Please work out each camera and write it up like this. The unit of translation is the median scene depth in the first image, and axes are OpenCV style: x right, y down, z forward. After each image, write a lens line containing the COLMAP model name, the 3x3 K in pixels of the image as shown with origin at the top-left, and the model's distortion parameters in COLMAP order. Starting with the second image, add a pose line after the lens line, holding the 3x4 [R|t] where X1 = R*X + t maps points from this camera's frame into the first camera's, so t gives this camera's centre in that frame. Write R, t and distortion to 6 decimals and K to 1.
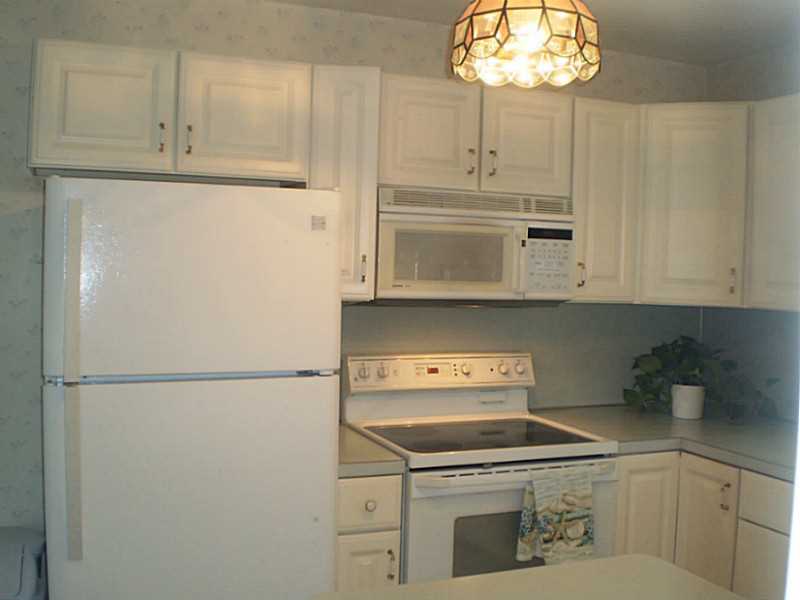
lens RADIAL K [[857.4, 0, 404.1], [0, 857.4, 296.1], [0, 0, 1]] dist [-0.055376, -0.230760]
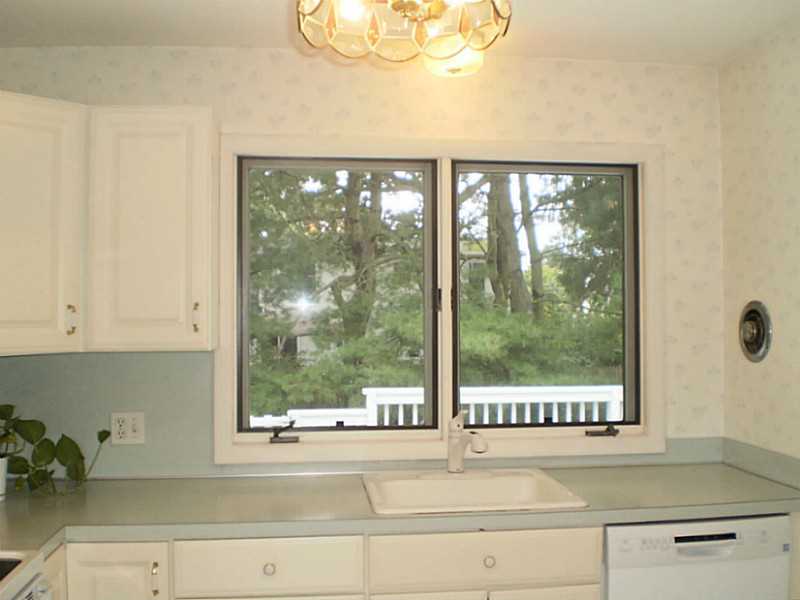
lens RADIAL K [[864.5, 0, 400.0], [0, 864.5, 300.0], [0, 0, 1]] dist [-0.083684, -0.028598]
pose [[0.275065, -0.023949, 0.961127, -0.337346], [0.052049, 0.998595, 0.009987, -0.031801], [-0.960016, 0.047279, 0.275925, 0.502577]]
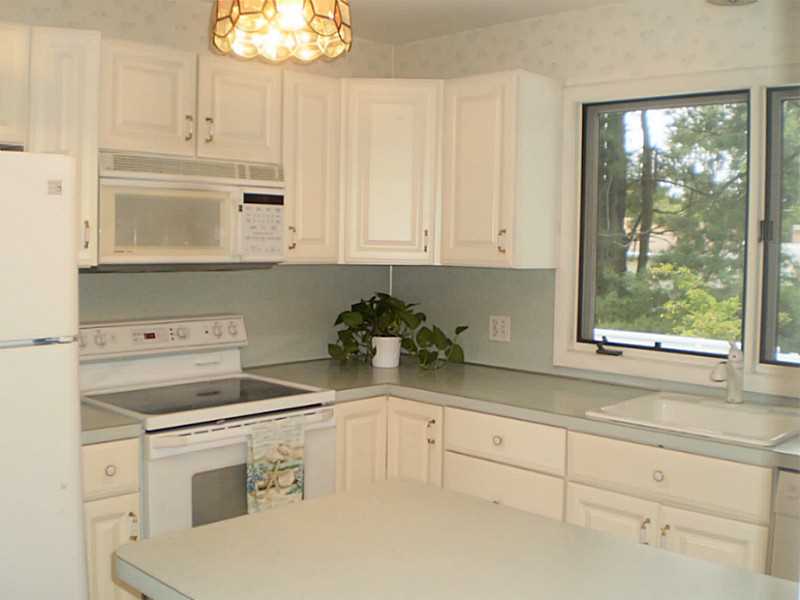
lens RADIAL K [[857.4, 0, 404.1], [0, 857.4, 296.1], [0, 0, 1]] dist [-0.055376, -0.230760]
pose [[0.918780, -0.039247, 0.392814, -0.092559], [0.025167, 0.998845, 0.040932, 0.007806], [-0.393967, -0.027721, 0.918706, -0.036824]]
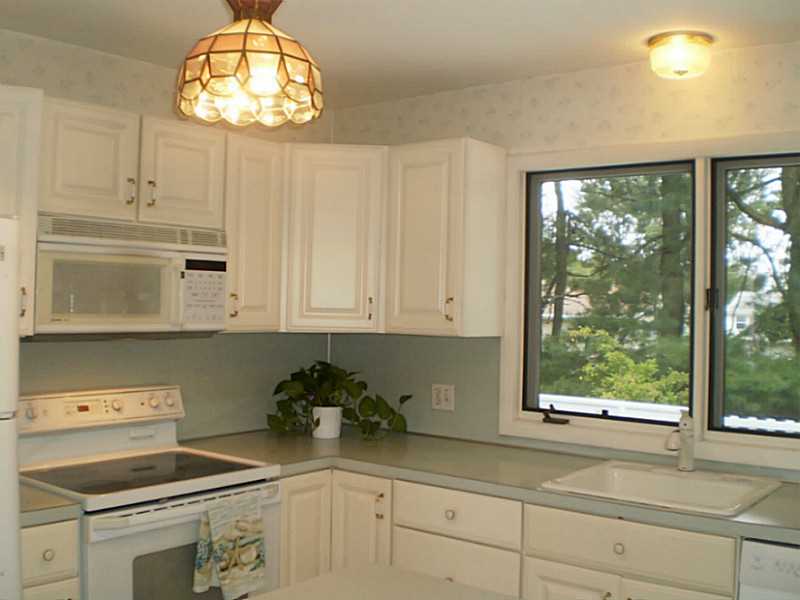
lens RADIAL K [[857.4, 0, 404.1], [0, 857.4, 296.1], [0, 0, 1]] dist [-0.055376, -0.230760]
pose [[0.872987, -0.008459, 0.487670, -0.124176], [0.025184, 0.999298, -0.027748, -0.002742], [-0.487092, 0.036505, 0.872587, 0.005651]]
